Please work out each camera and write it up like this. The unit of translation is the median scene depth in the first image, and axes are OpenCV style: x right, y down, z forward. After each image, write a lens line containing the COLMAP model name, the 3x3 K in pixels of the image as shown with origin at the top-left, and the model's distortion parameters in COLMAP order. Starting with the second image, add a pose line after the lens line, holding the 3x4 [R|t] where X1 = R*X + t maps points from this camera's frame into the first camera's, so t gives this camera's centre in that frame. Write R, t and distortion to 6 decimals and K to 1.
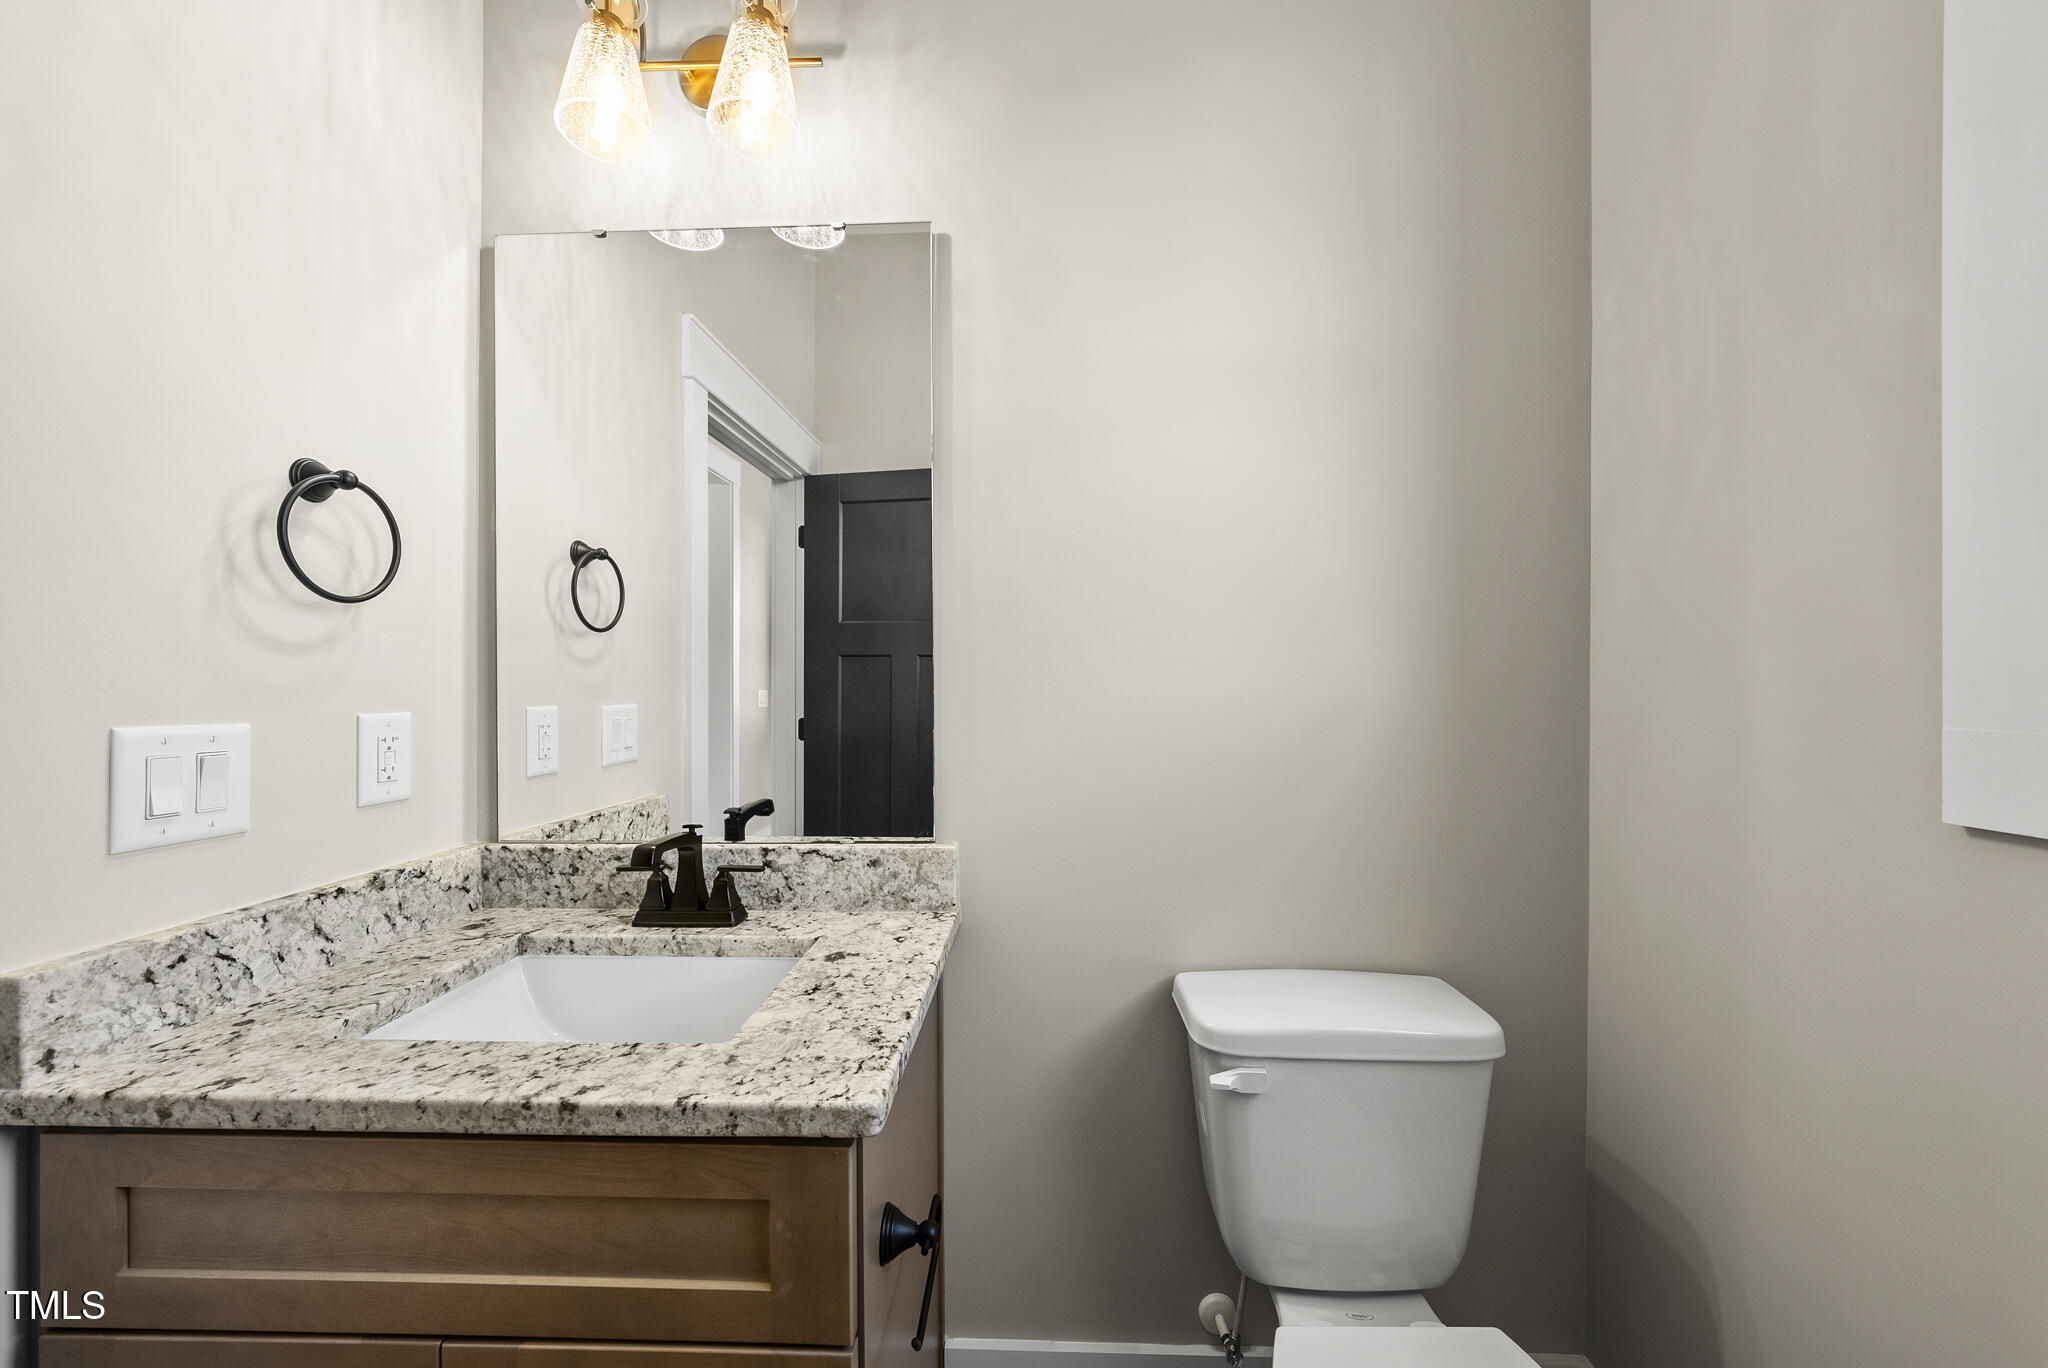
lens RADIAL K [[739.5, 0, 1024.0], [0, 739.5, 684.0], [0, 0, 1]] dist [-0.004155, -0.000110]
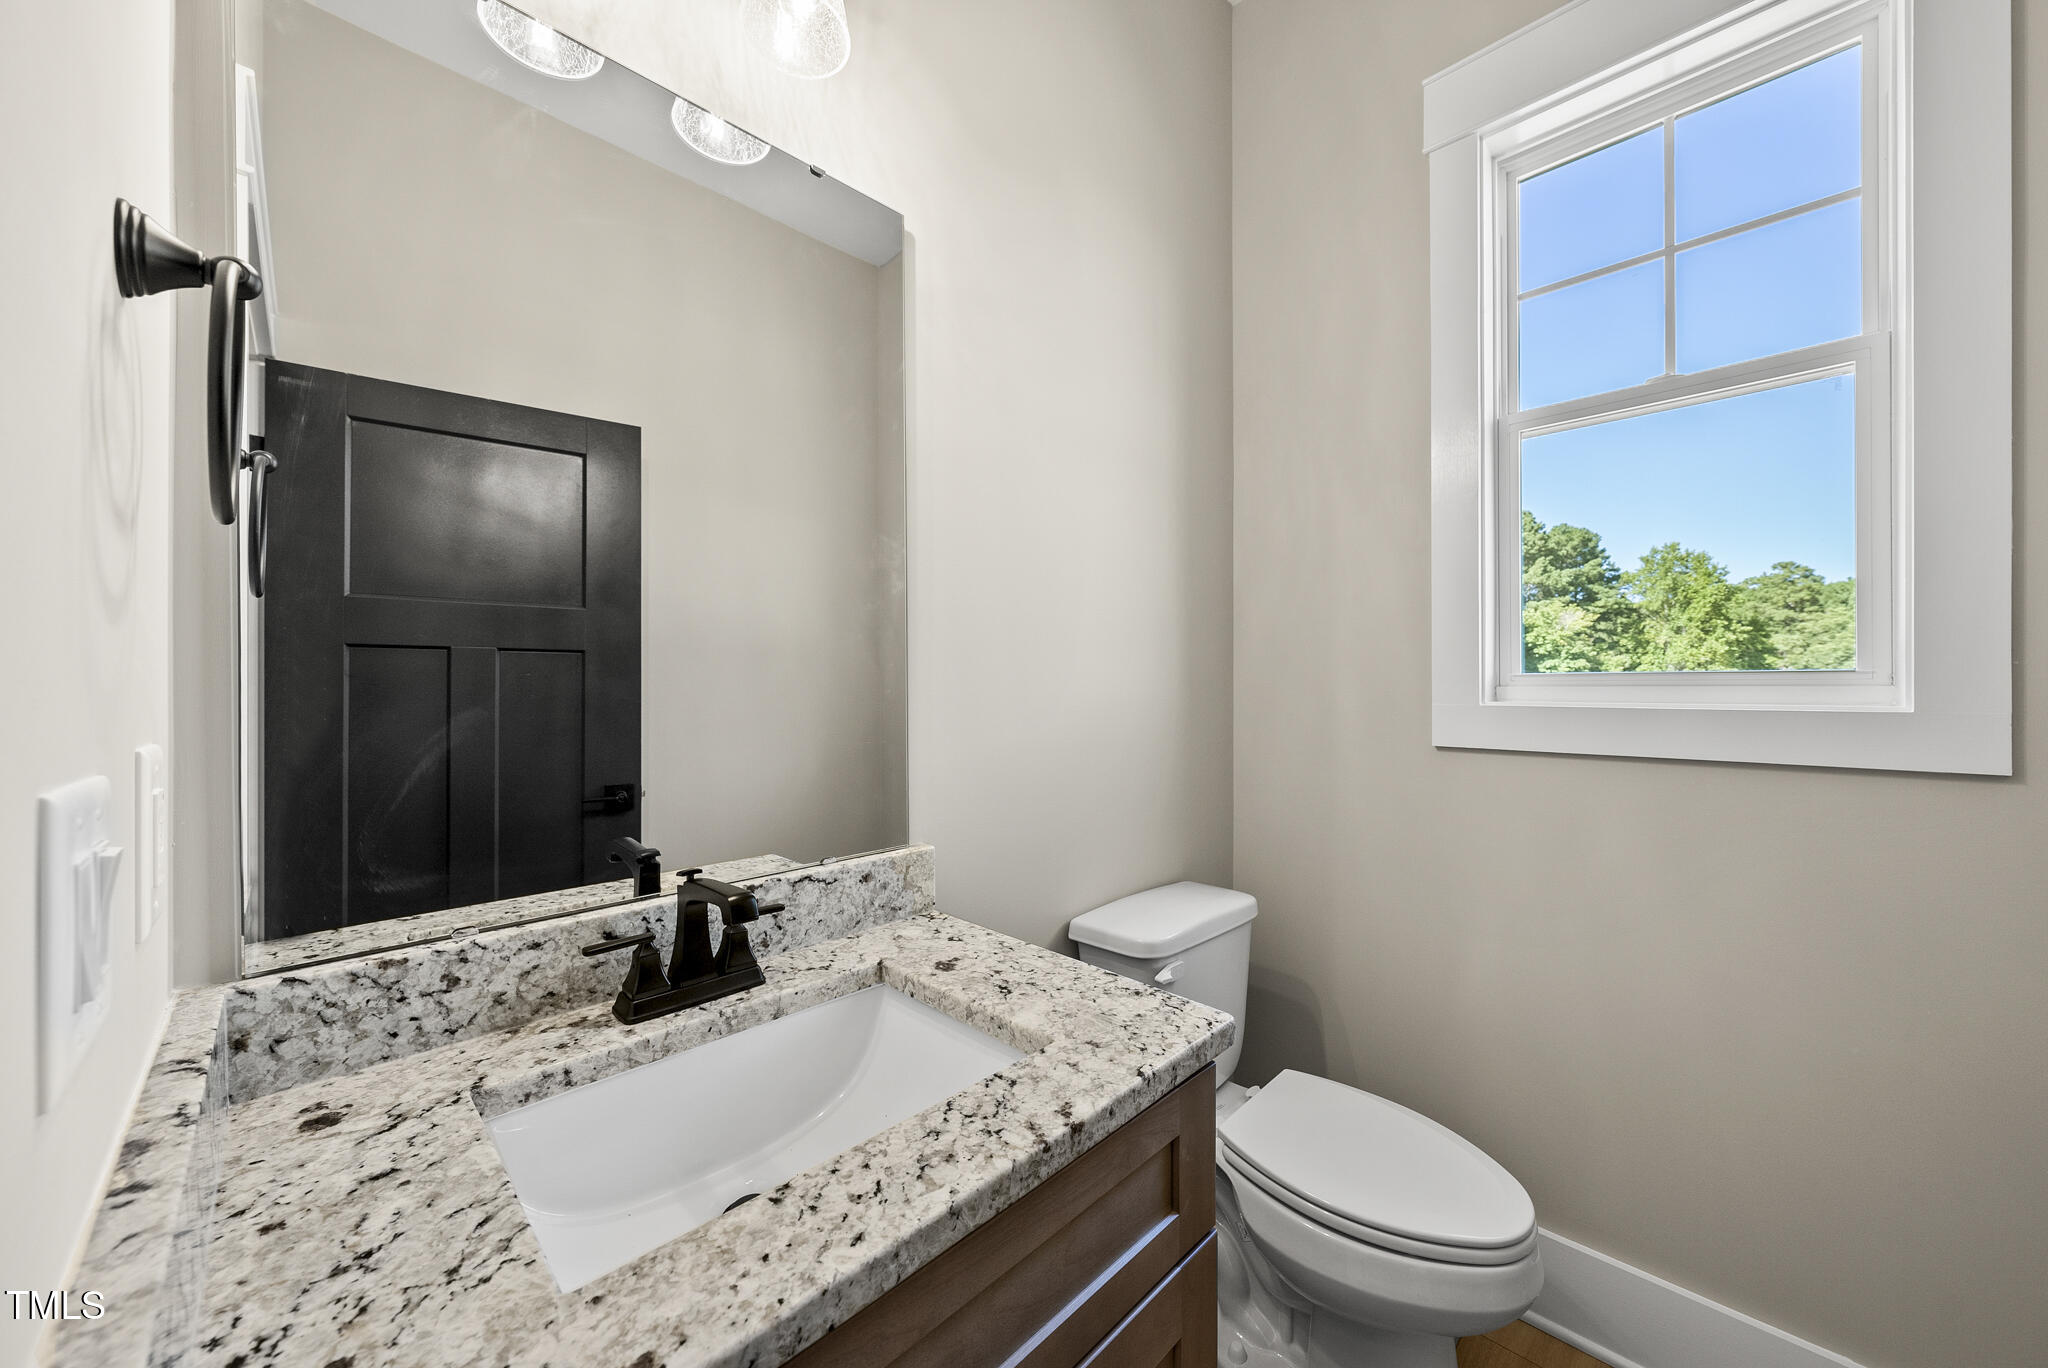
lens RADIAL K [[739.5, 0, 1024.0], [0, 739.5, 684.0], [0, 0, 1]] dist [-0.004155, -0.000110]
pose [[0.681109, -0.000294, 0.732182, -0.775345], [0.003179, 0.999992, -0.002556, 0.001055], [-0.732175, 0.004069, 0.681104, 0.226511]]
